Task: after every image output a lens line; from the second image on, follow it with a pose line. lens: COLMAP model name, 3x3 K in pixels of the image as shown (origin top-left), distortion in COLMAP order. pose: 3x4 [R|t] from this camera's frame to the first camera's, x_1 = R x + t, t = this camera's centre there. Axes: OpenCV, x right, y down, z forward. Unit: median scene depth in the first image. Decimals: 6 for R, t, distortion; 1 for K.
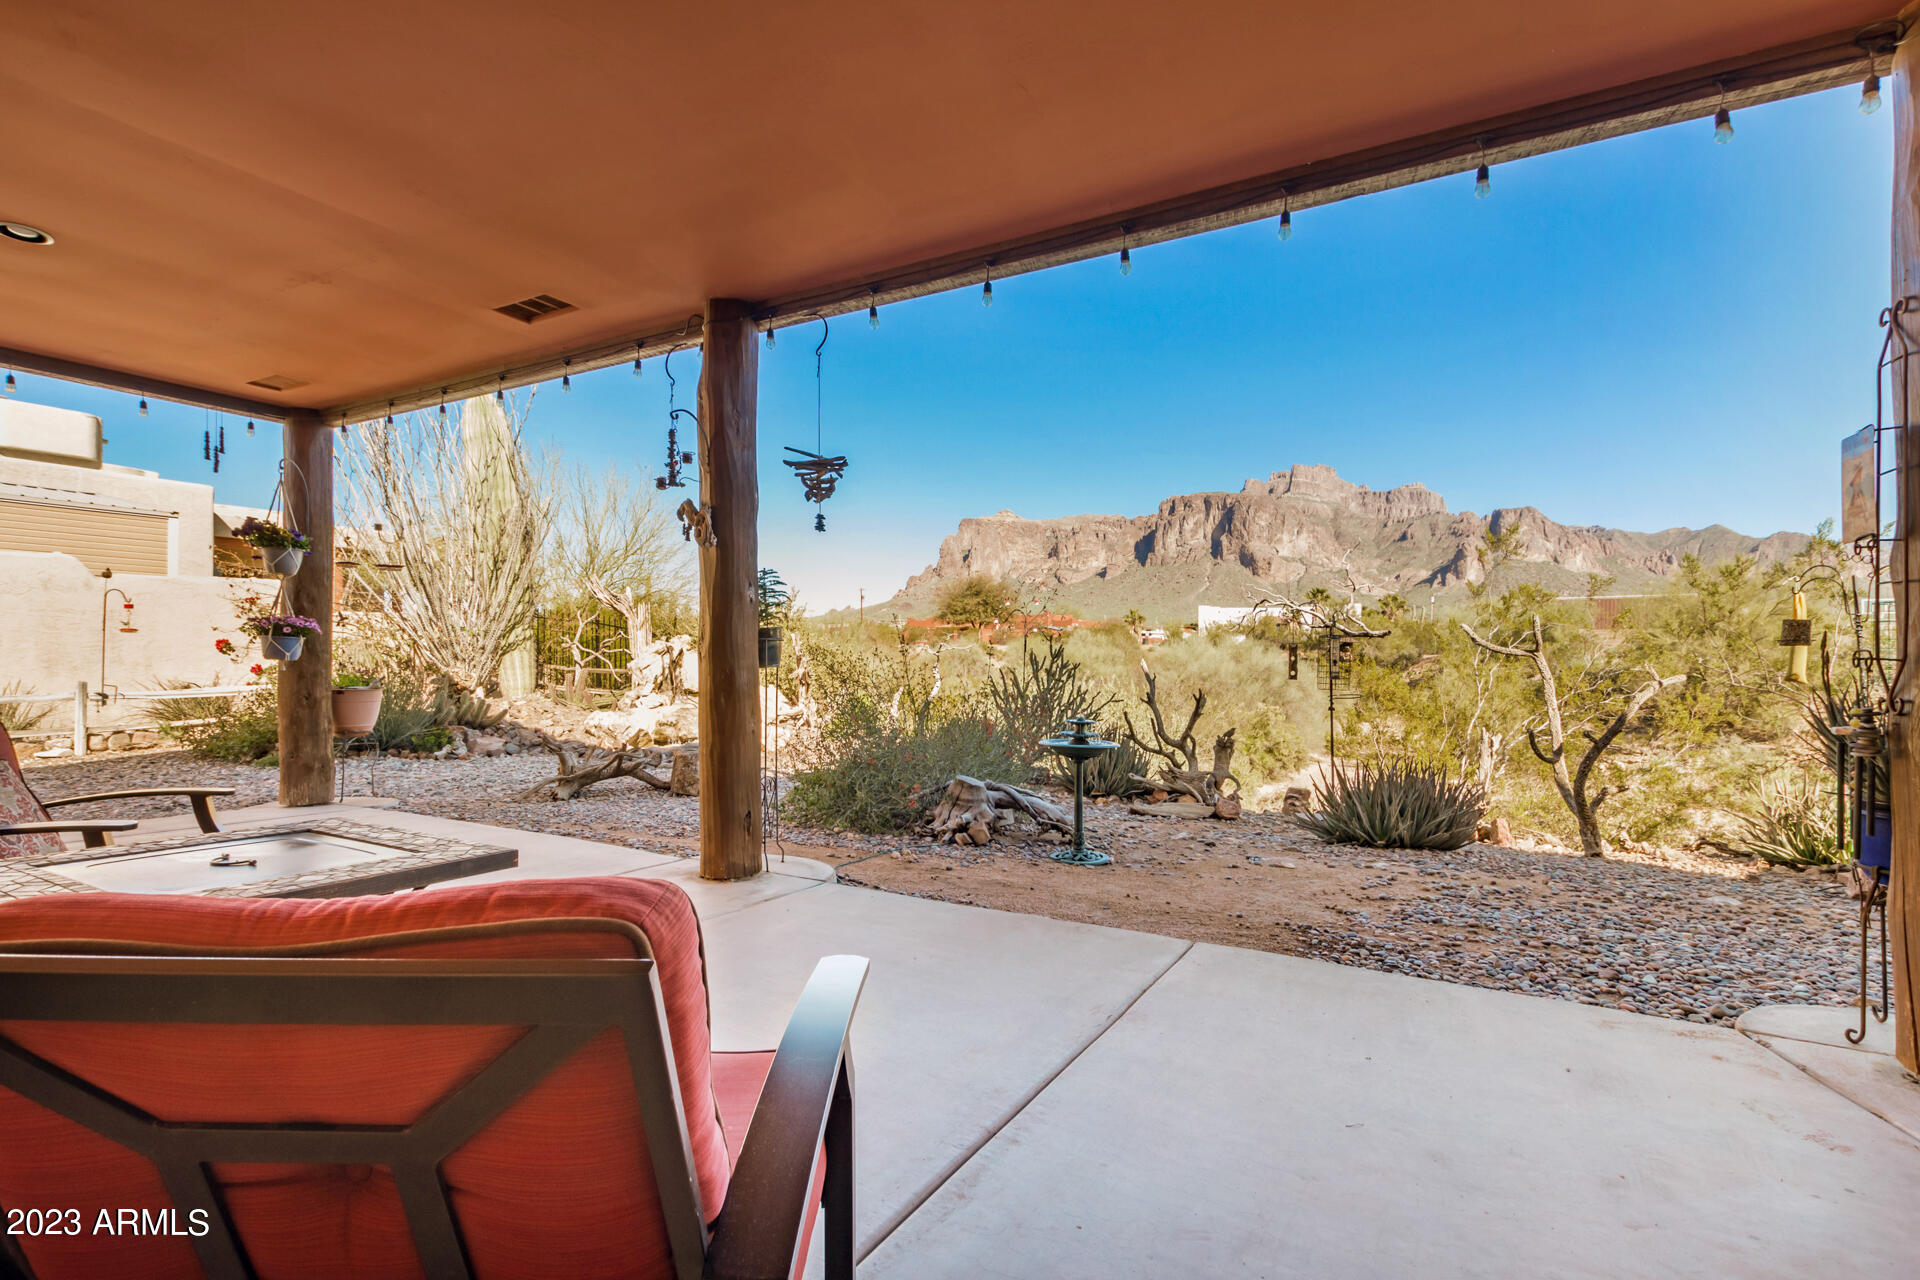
lens RADIAL K [[883.3, 0, 965.3], [0, 883.3, 655.9], [0, 0, 1]] dist [0.007629, 0.000309]
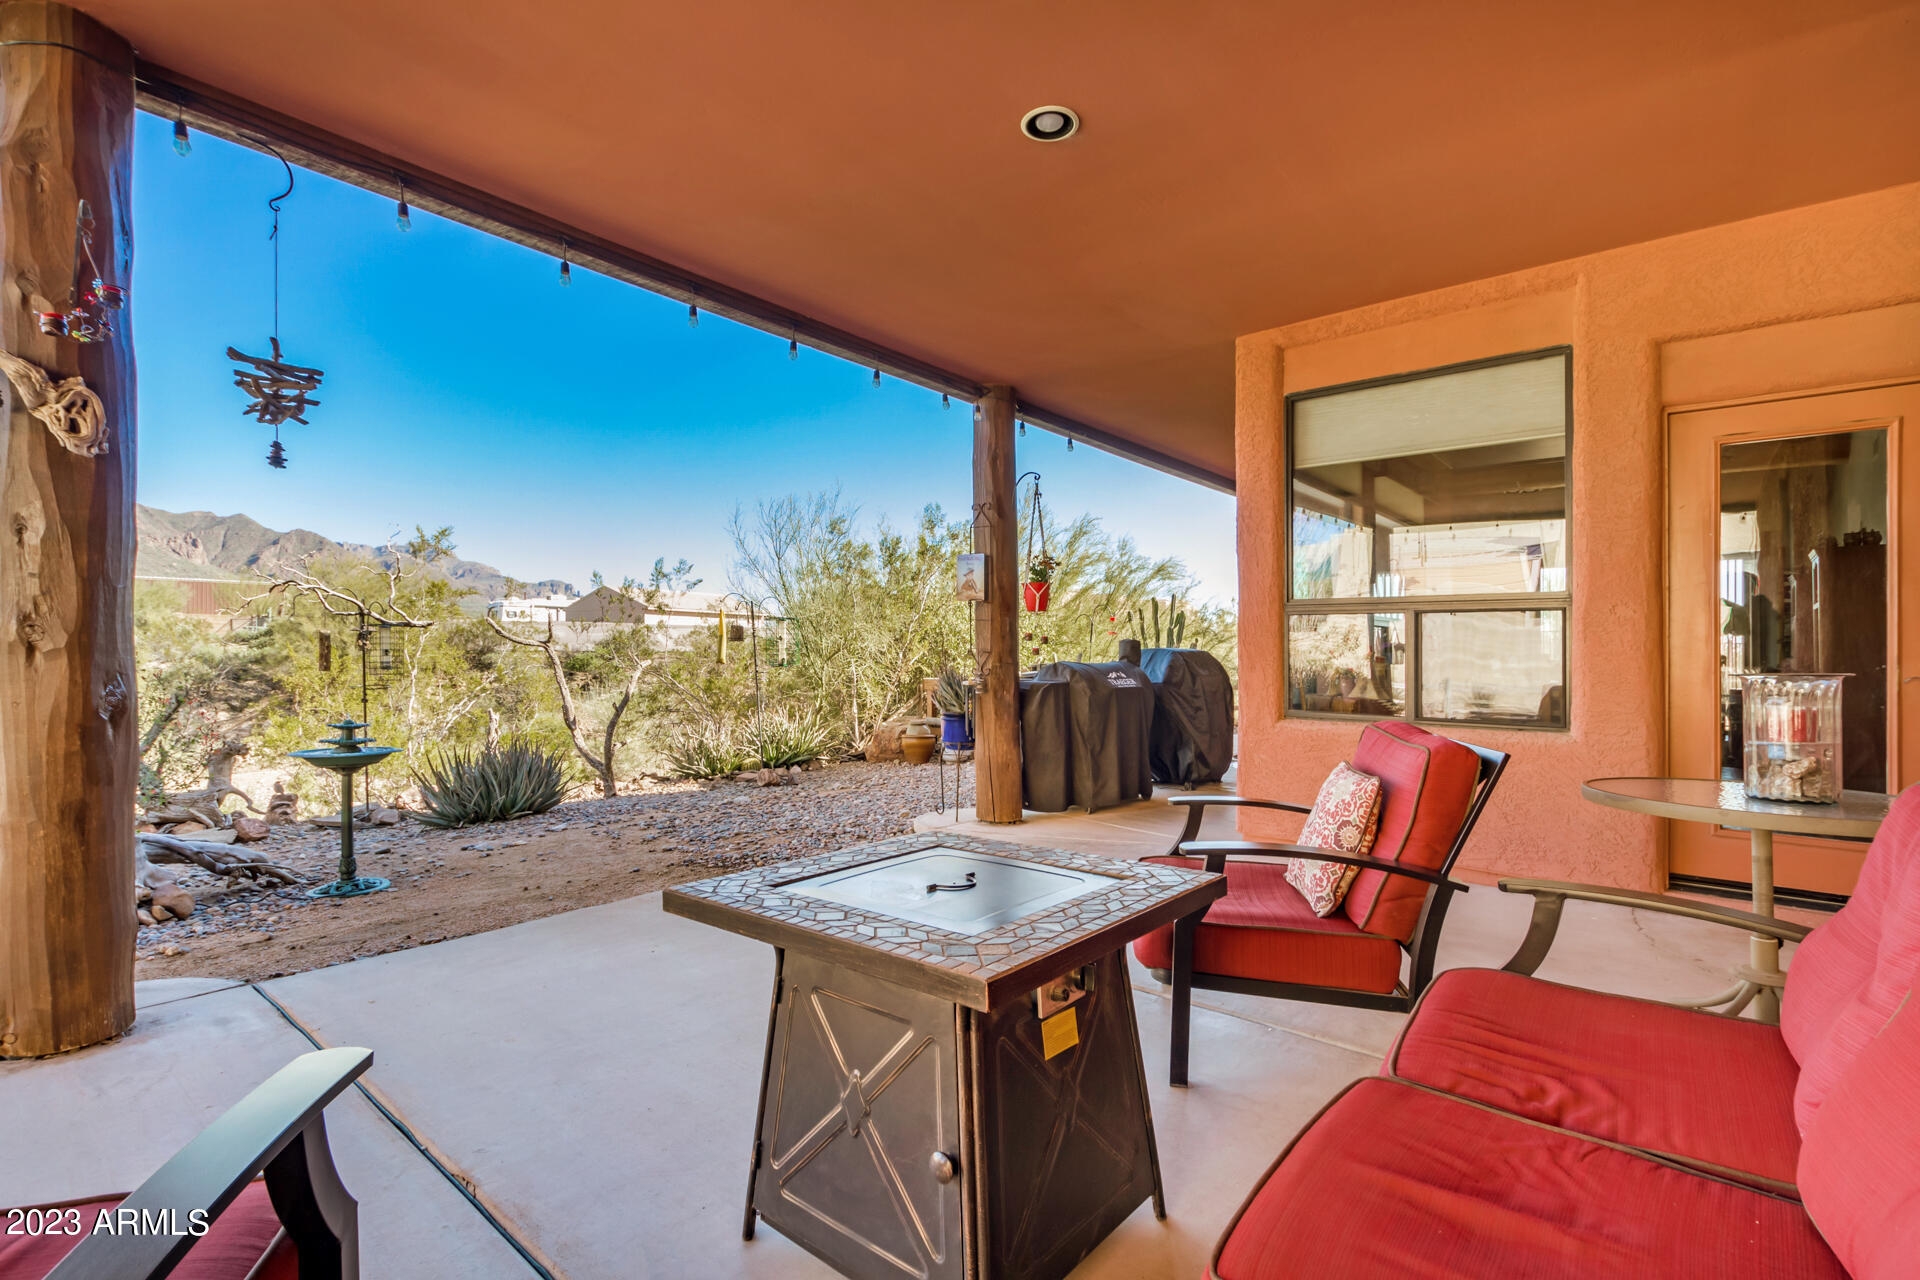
lens RADIAL K [[887.8, 0, 954.0], [0, 887.8, 644.0], [0, 0, 1]] dist [0.013869, -0.010076]
pose [[0.189612, 0.005062, 0.981846, -0.737710], [-0.006724, 0.999970, -0.003857, -0.004811], [-0.981836, -0.005871, 0.189641, 0.349824]]
